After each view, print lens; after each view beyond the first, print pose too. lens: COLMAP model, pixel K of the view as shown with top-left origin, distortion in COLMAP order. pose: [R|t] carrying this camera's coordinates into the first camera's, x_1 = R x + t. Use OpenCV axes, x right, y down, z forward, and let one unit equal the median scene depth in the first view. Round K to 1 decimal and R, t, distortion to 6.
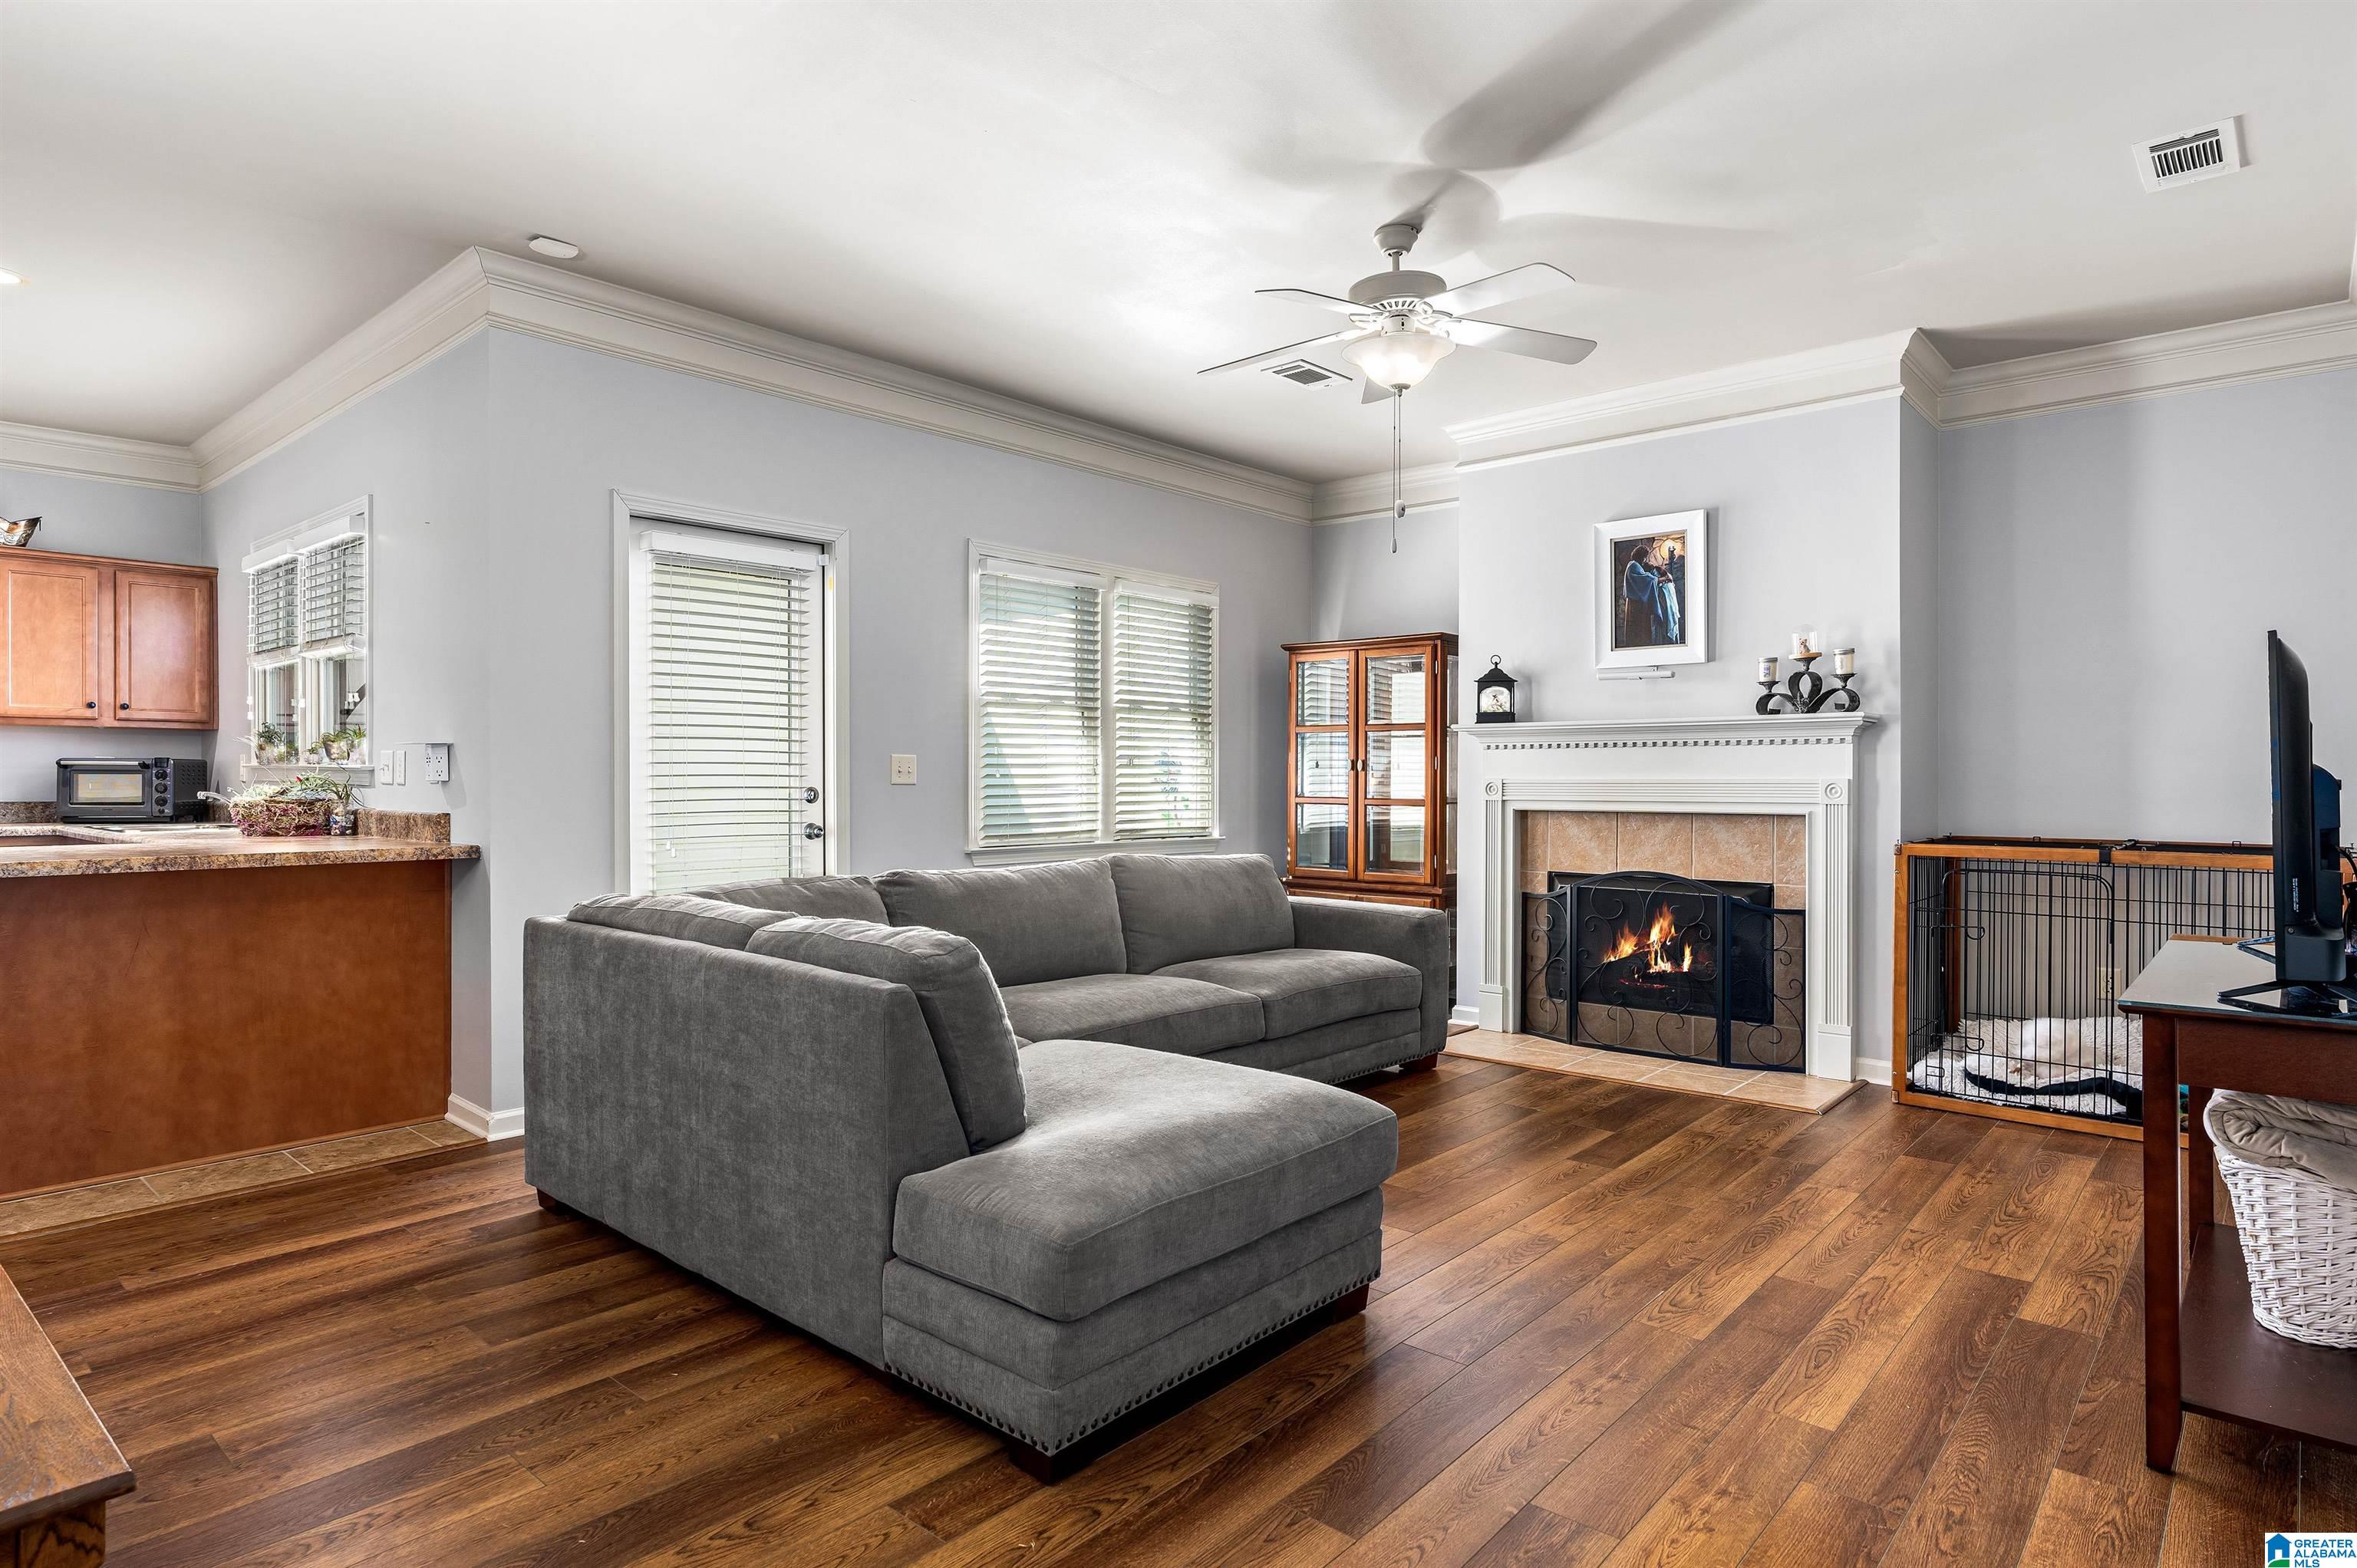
lens RADIAL K [[1290.0, 0, 1178.5], [0, 1290.0, 784.0], [0, 0, 1]] dist [-0.003136, -0.000822]
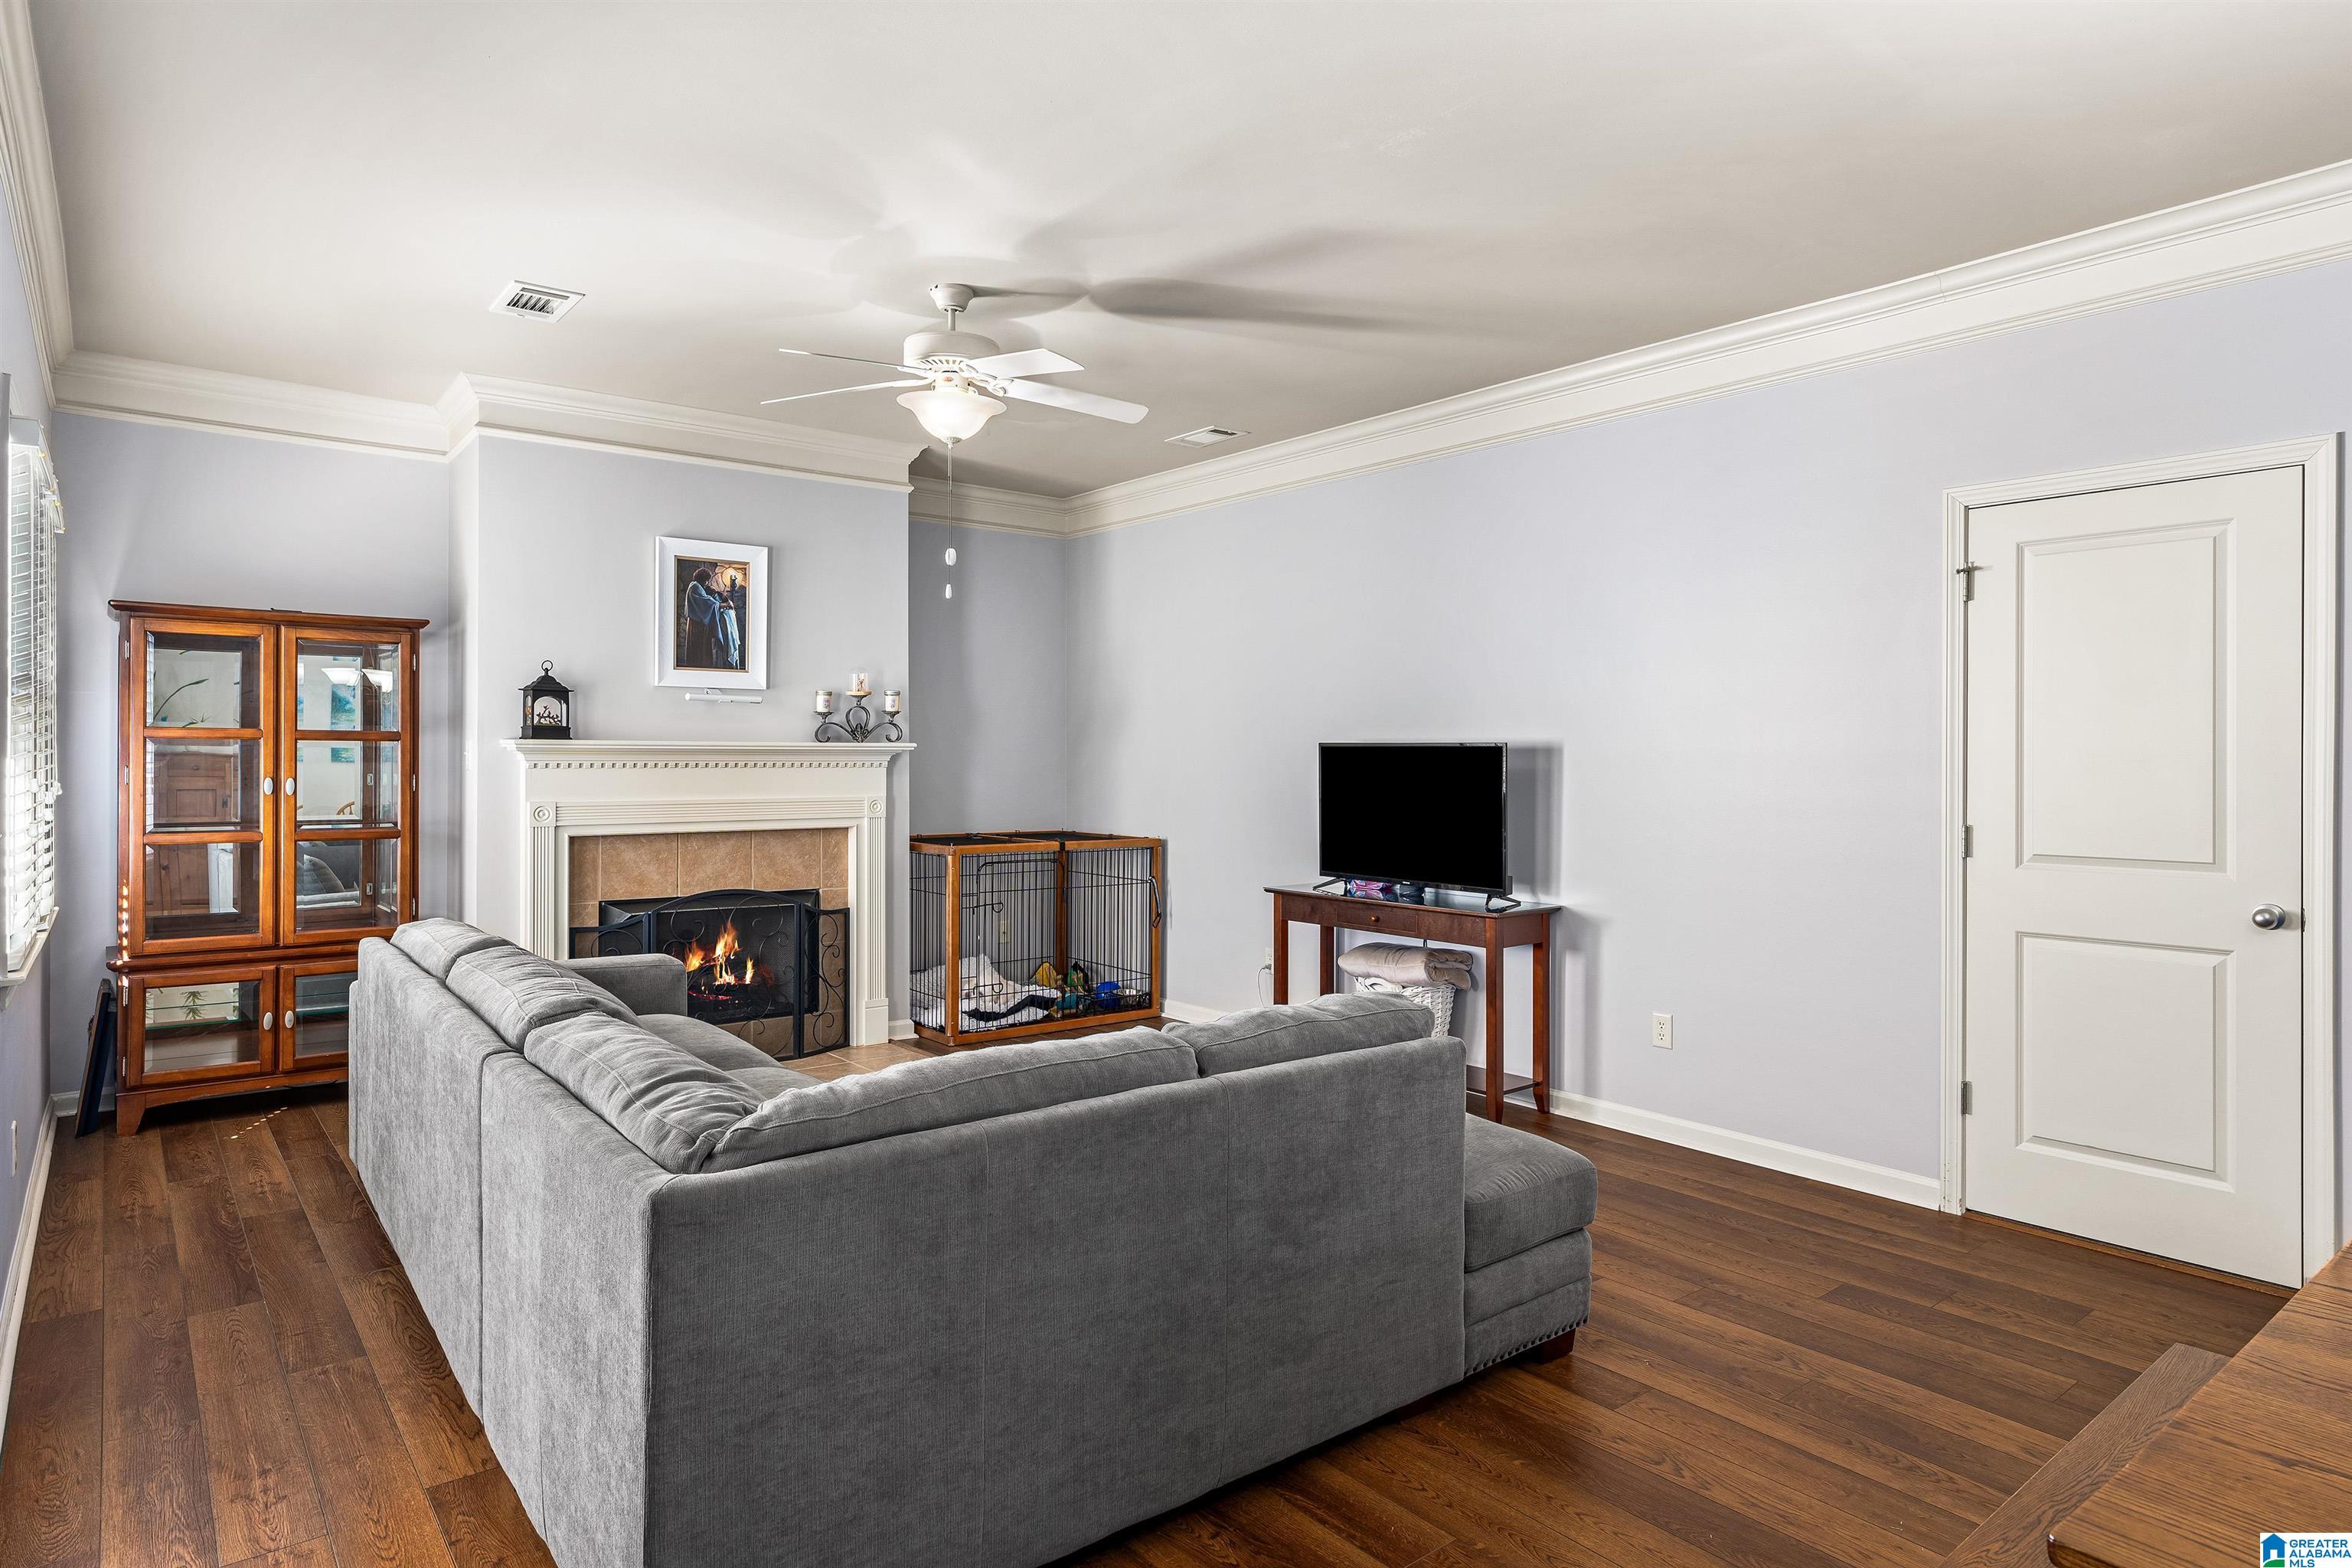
lens RADIAL K [[1337.4, 0, 1179.9], [0, 1337.4, 763.0], [0, 0, 1]] dist [-0.002600, -0.000623]
pose [[0.170333, -0.003499, 0.985380, -0.812251], [0.000555, 0.999994, 0.003455, -0.047192], [-0.985386, -0.000042, 0.170334, 0.602407]]
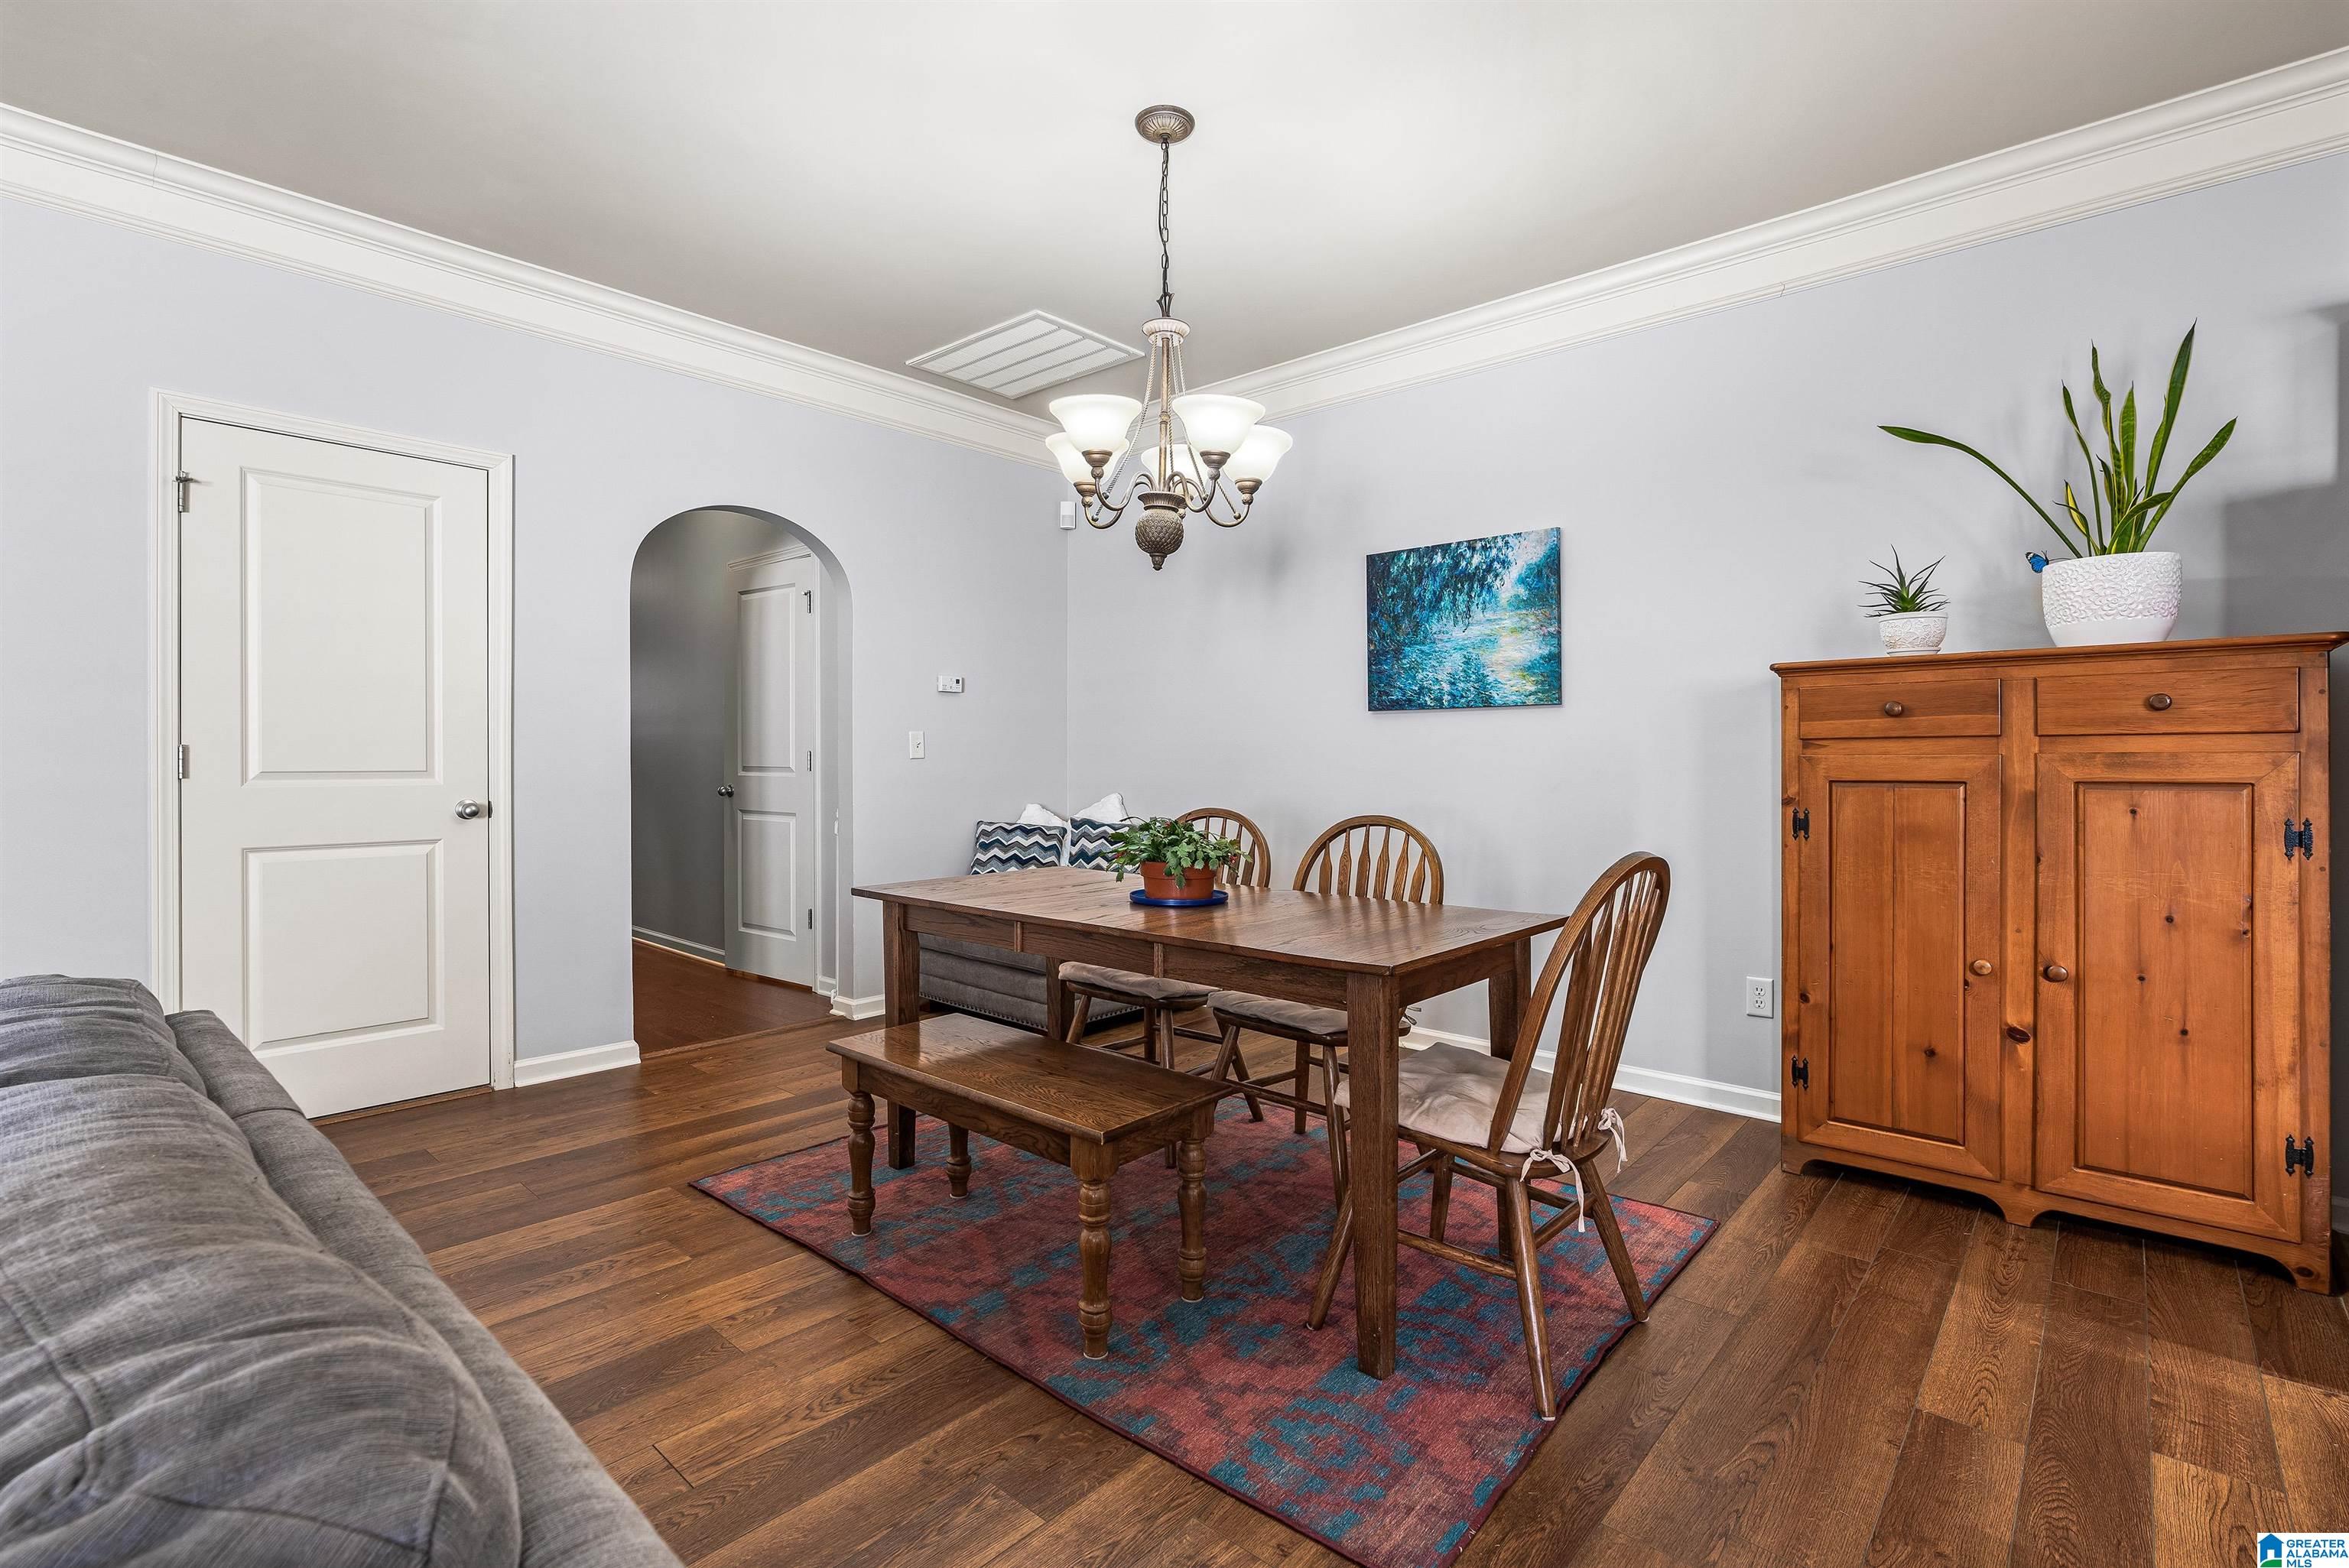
lens RADIAL K [[1086.3, 0, 1163.9], [0, 1086.3, 771.3], [0, 0, 1]] dist [-0.010912, -0.000285]
pose [[-0.999944, -0.008220, 0.006671, -0.458750], [-0.008123, 0.999863, 0.014436, 0.002235], [-0.006789, 0.014381, -0.999874, 0.943797]]
